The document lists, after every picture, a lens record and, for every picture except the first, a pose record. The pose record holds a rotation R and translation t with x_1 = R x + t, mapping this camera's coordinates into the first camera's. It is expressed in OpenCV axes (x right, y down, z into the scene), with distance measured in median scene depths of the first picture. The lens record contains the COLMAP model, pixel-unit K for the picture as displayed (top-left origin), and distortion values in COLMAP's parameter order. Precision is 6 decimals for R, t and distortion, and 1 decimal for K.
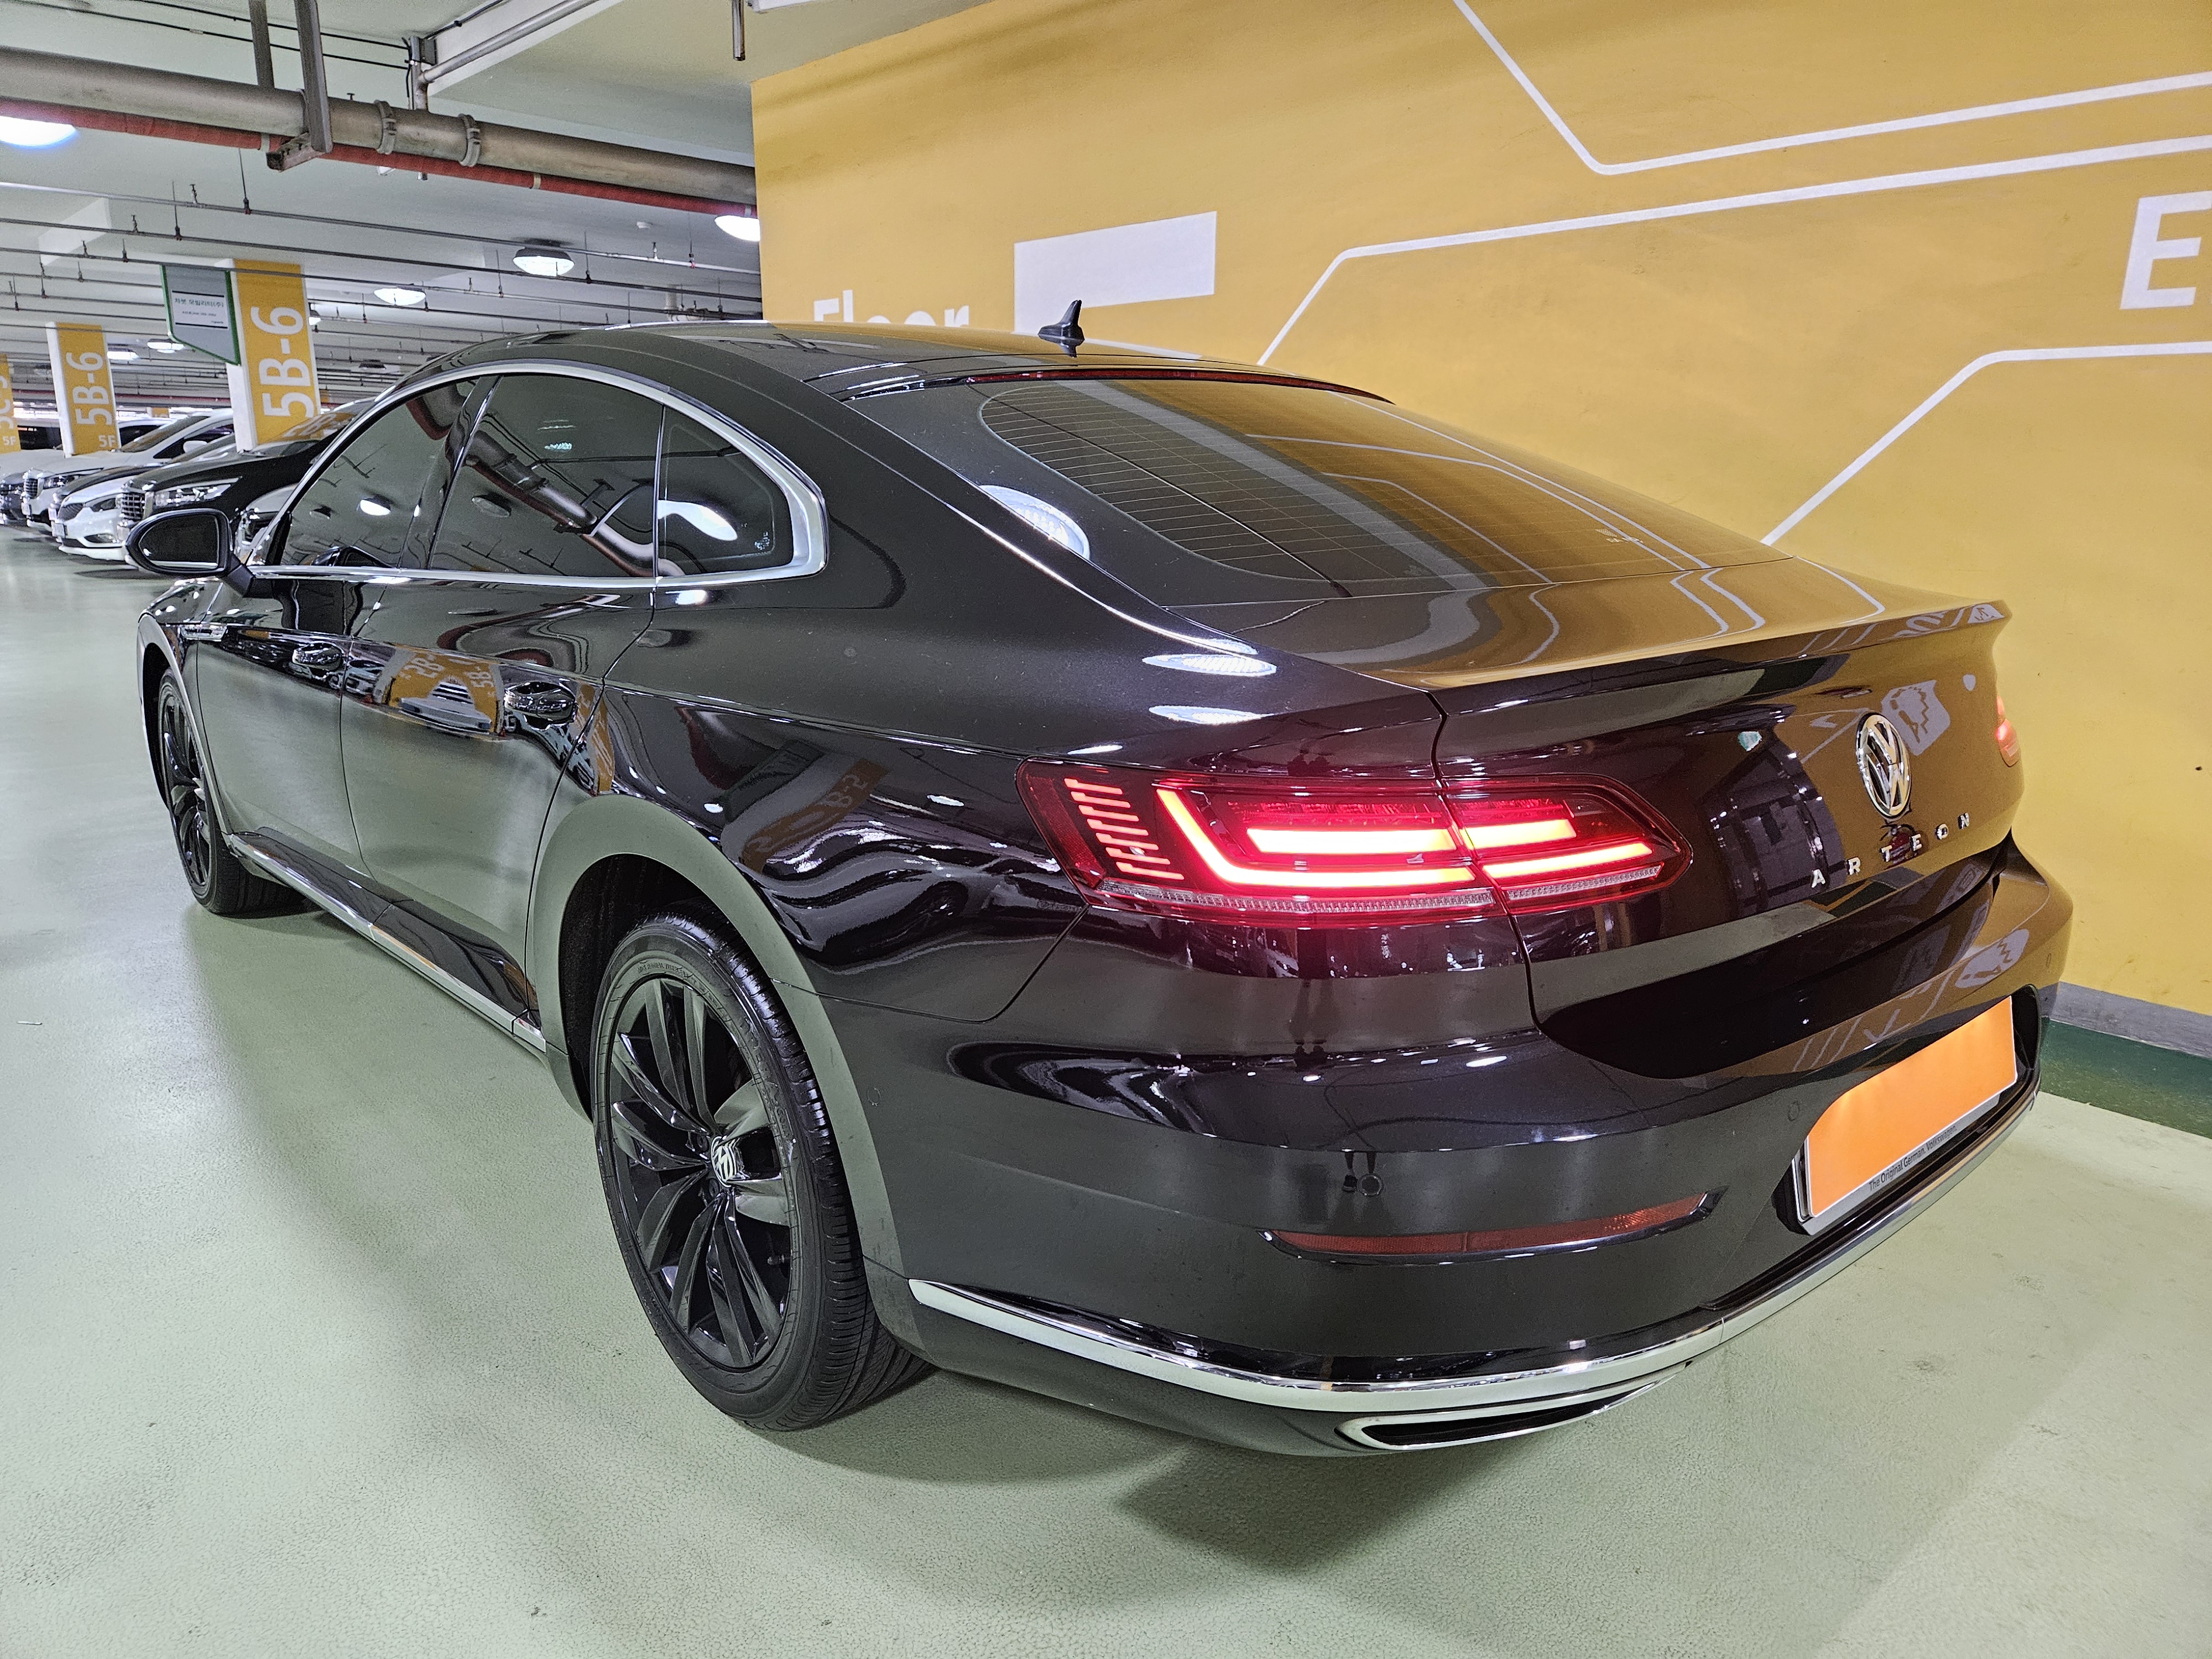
lens RADIAL K [[1500.6, 0, 1117.6], [0, 1500.6, 874.1], [0, 0, 1]] dist [0.062046, -0.052188]
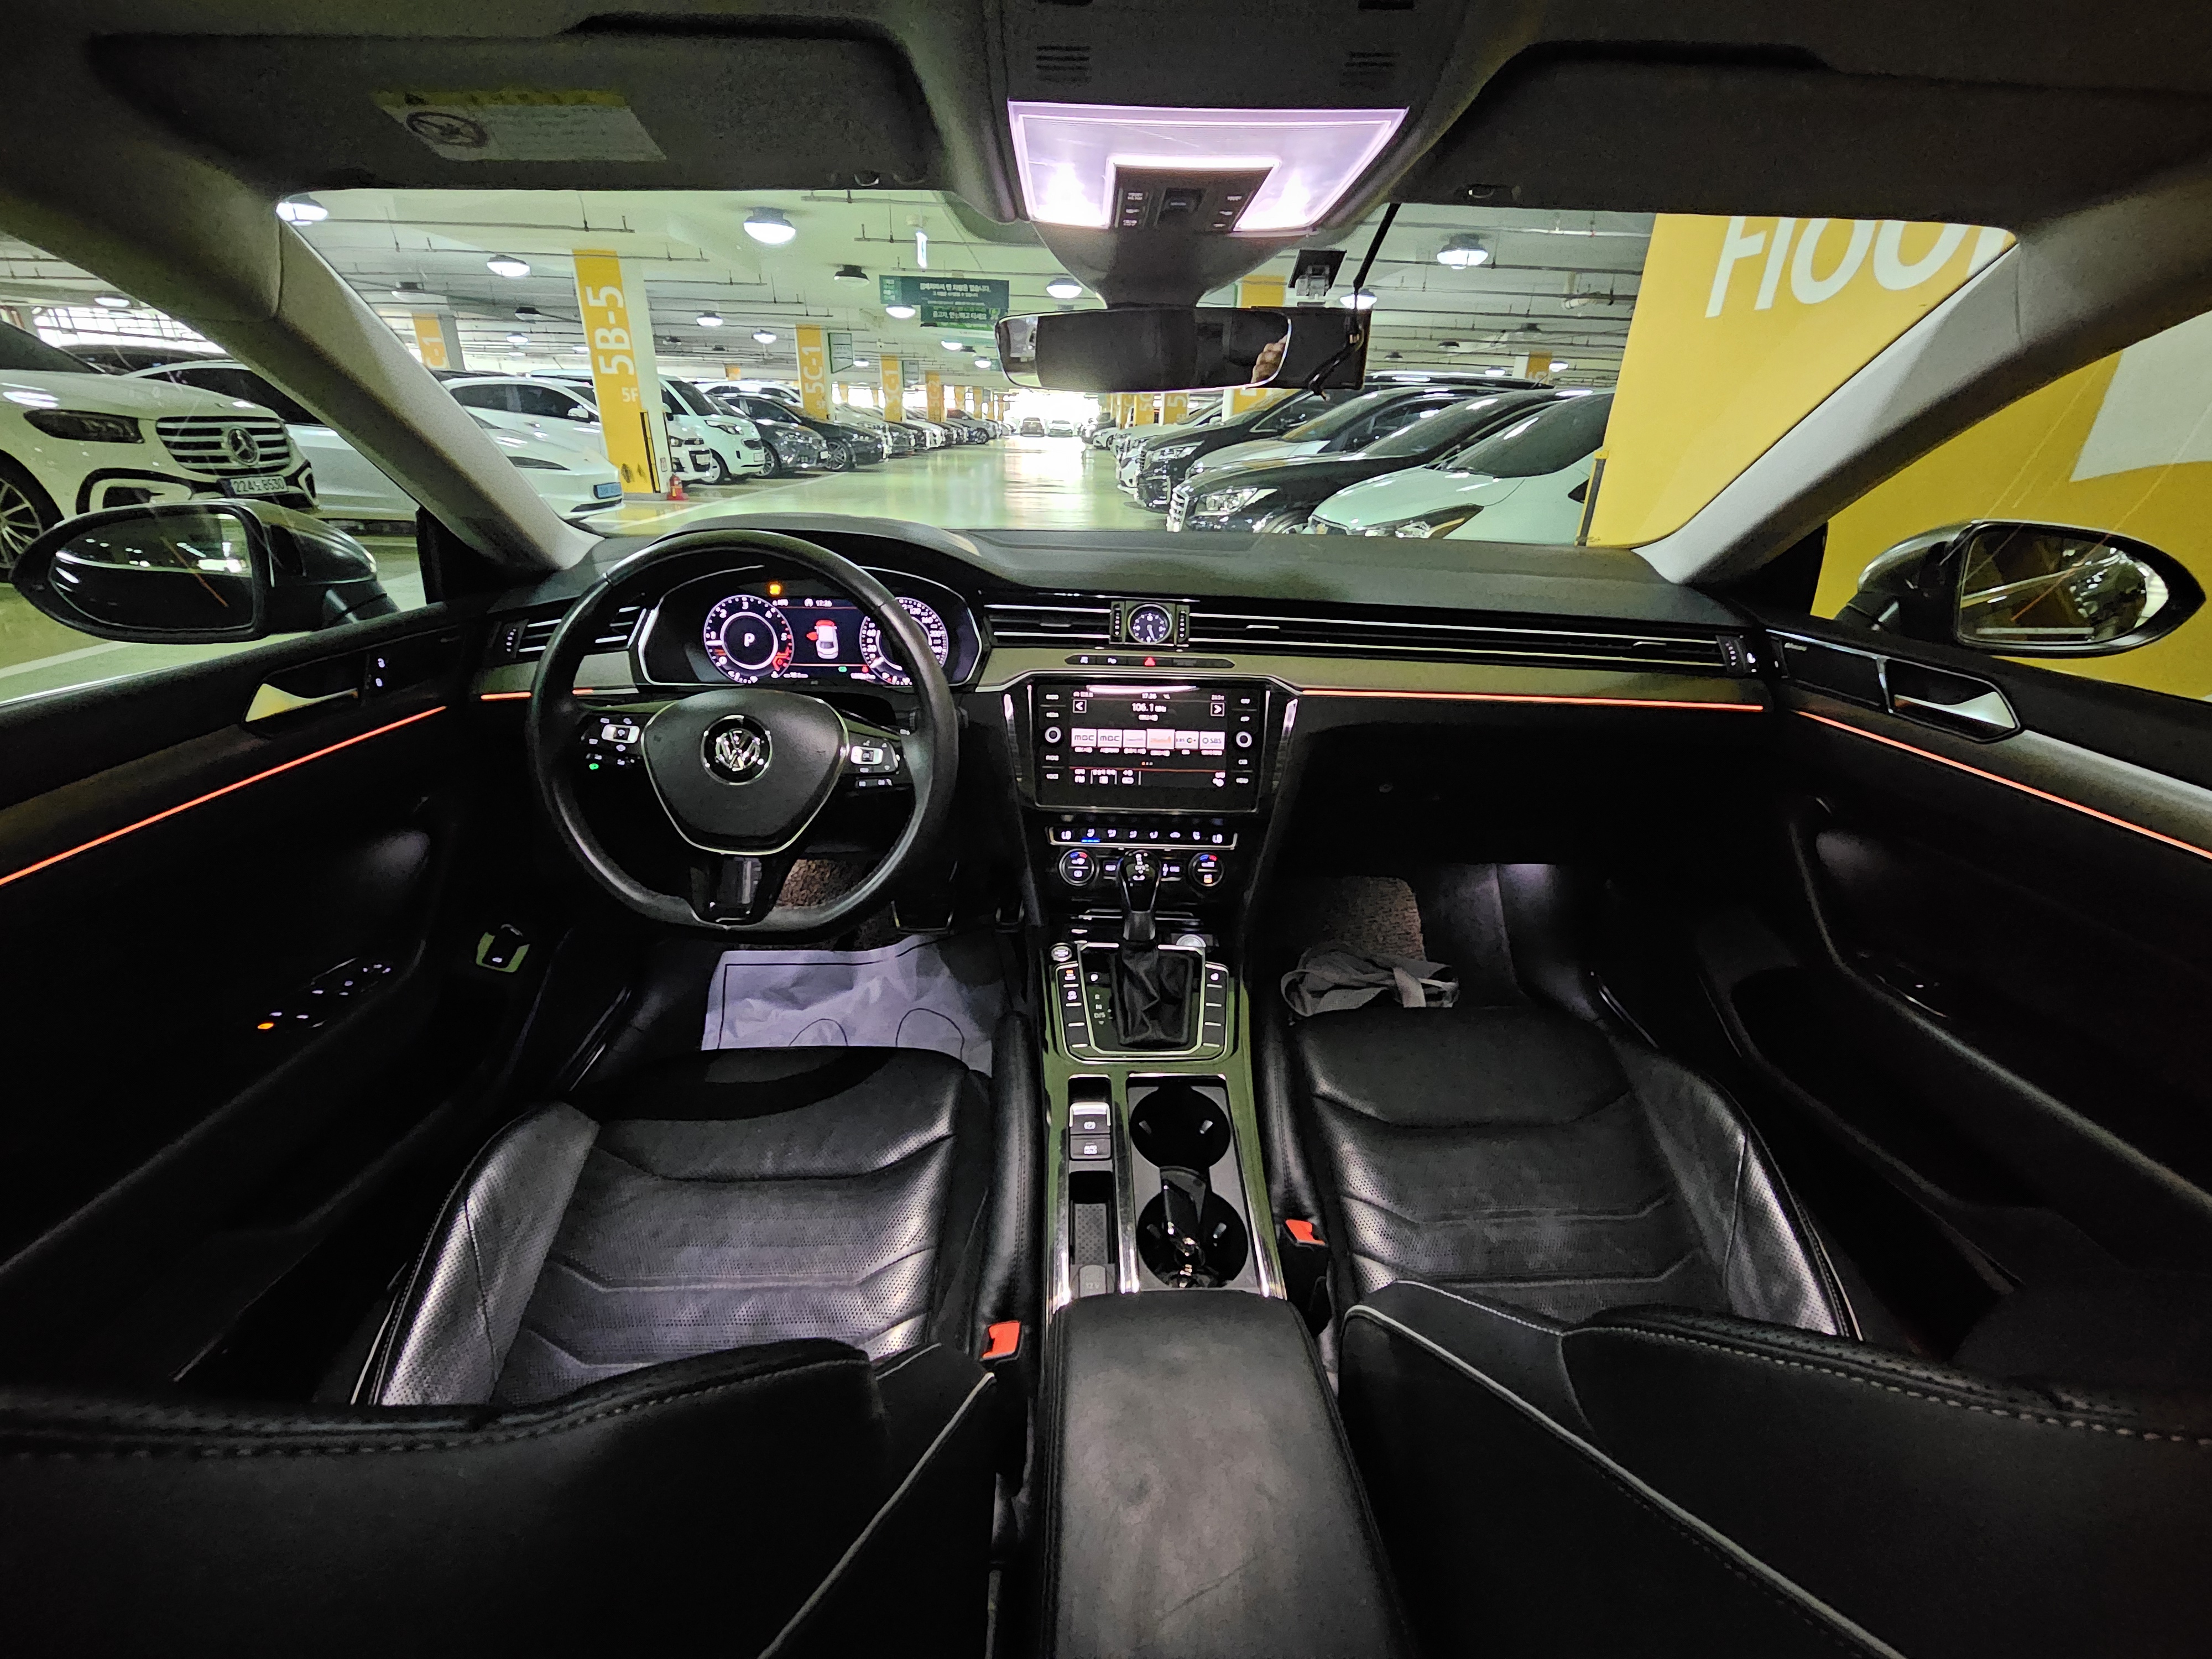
lens RADIAL K [[920.2, 0, 1109.1], [0, 920.2, 855.3], [0, 0, 1]] dist [-0.003864, -0.000905]
pose [[0.767235, 0.277996, -0.577987, -0.045045], [-0.181113, 0.958412, 0.220557, -0.061345], [0.615264, -0.064538, 0.785675, 0.238353]]
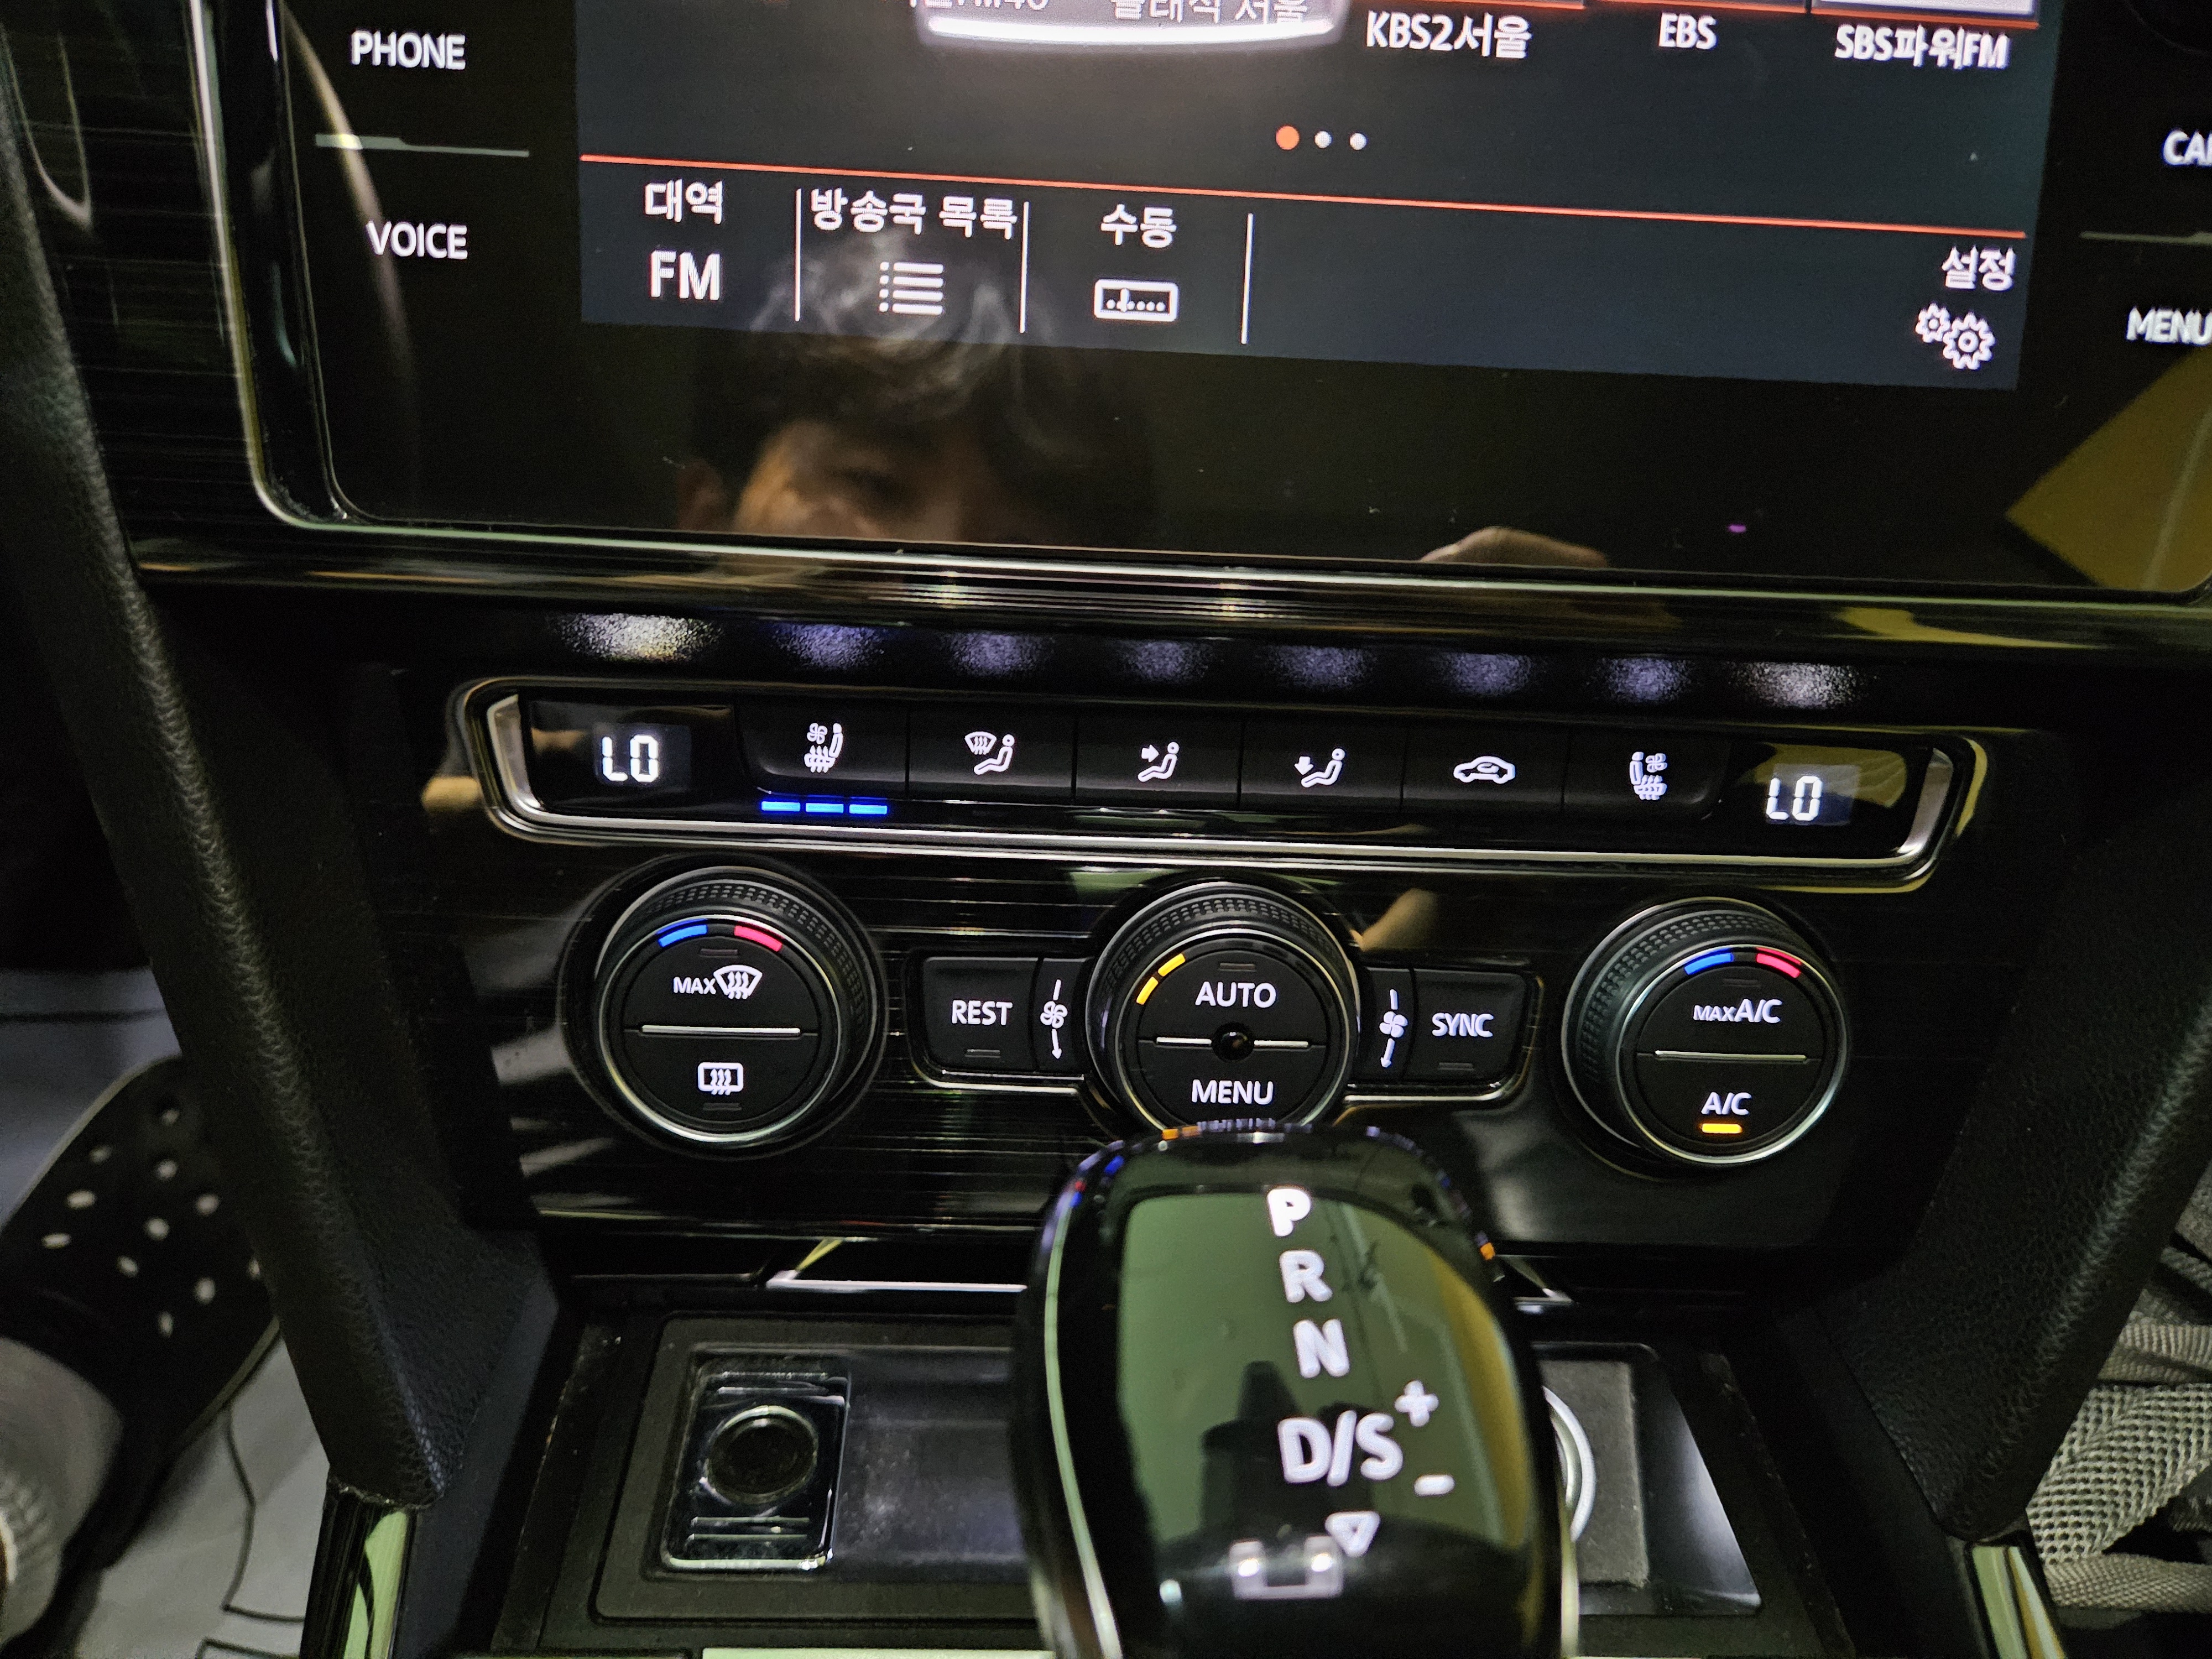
lens RADIAL K [[1500.6, 0, 1089.4], [0, 1500.6, 852.5], [0, 0, 1]] dist [0.062046, -0.052188]
pose [[0.791958, 0.395655, -0.465038, -0.084095], [-0.209256, 0.891392, 0.402035, -0.051097], [0.573598, -0.221083, 0.788738, 0.290735]]
